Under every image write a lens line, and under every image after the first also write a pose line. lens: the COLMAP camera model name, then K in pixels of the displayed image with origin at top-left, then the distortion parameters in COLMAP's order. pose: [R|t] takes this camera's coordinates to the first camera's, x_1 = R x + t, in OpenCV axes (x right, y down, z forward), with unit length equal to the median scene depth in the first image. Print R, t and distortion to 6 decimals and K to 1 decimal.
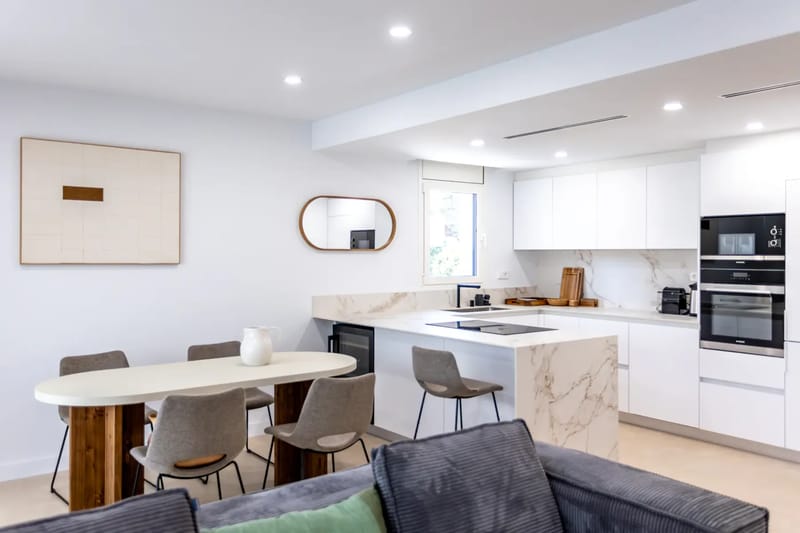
lens RADIAL K [[666.5, 0, 399.5], [0, 666.5, 246.1], [0, 0, 1]] dist [-0.001996, -0.000807]
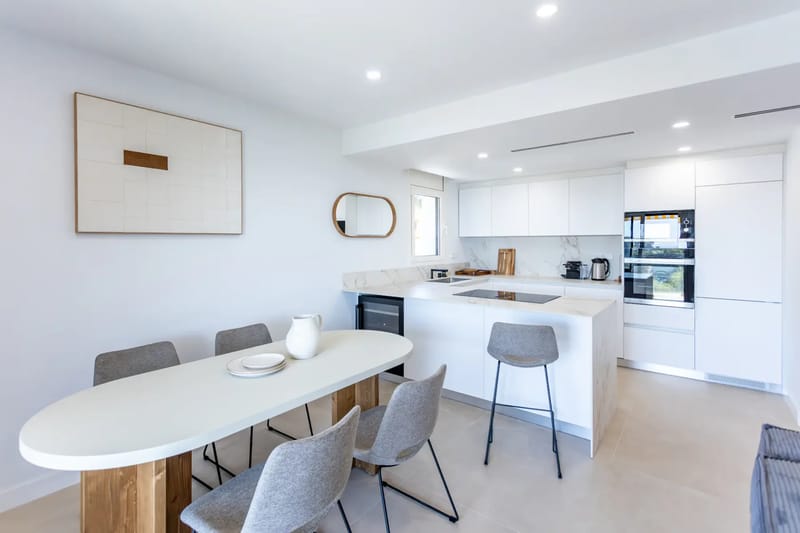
lens RADIAL K [[372.6, 0, 400.5], [0, 372.6, 240.3], [0, 0, 1]] dist [0.000143, 0.000137]
pose [[0.964269, -0.002197, 0.264918, -0.224650], [0.001584, 0.999996, 0.002528, 0.013132], [-0.264922, -0.002018, 0.964268, 0.333547]]
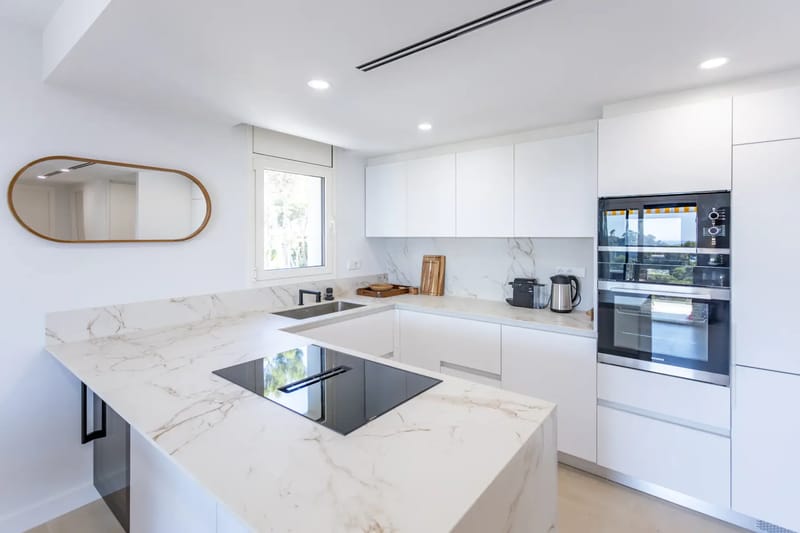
lens RADIAL K [[378.3, 0, 404.1], [0, 378.3, 233.4], [0, 0, 1]] dist [0.000183, -0.000012]
pose [[0.961629, 0.001540, 0.274350, 0.100443], [-0.001330, 0.999999, -0.000950, -0.000780], [-0.274351, 0.000548, 0.961629, 0.604953]]
